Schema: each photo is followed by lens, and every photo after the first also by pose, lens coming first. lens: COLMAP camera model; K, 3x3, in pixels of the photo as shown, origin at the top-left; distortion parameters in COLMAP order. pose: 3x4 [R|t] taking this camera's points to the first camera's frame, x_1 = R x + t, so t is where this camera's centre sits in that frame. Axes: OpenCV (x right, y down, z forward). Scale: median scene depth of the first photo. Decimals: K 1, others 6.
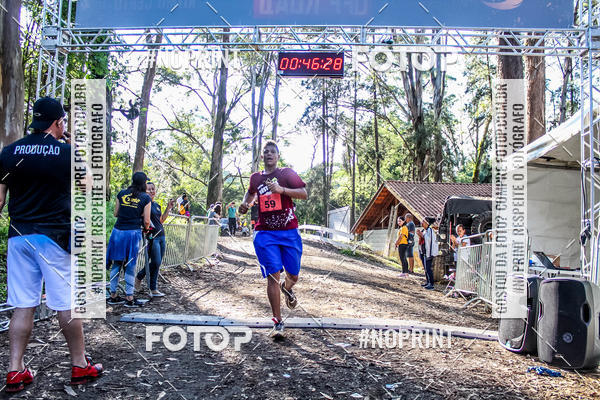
lens RADIAL K [[626.5, 0, 300.4], [0, 626.5, 192.5], [0, 0, 1]] dist [-0.157965, 0.258722]
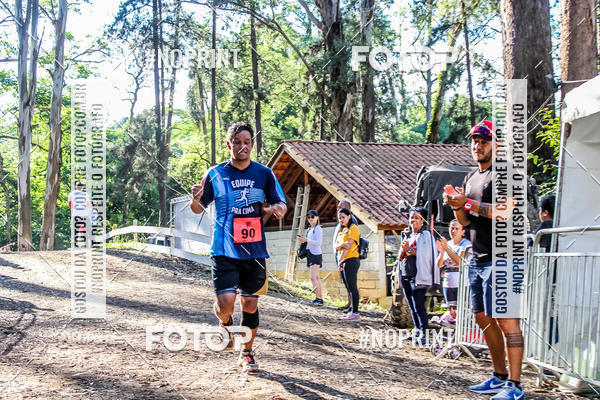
lens RADIAL K [[1039.6, 0, 279.7], [0, 1039.6, 200.1], [0, 0, 1]] dist [0.019377, 0.116003]
pose [[0.975635, -0.018984, 0.218575, -0.056243], [0.011814, 0.999350, 0.034063, 0.001653], [-0.219080, -0.030651, 0.975225, 0.104787]]
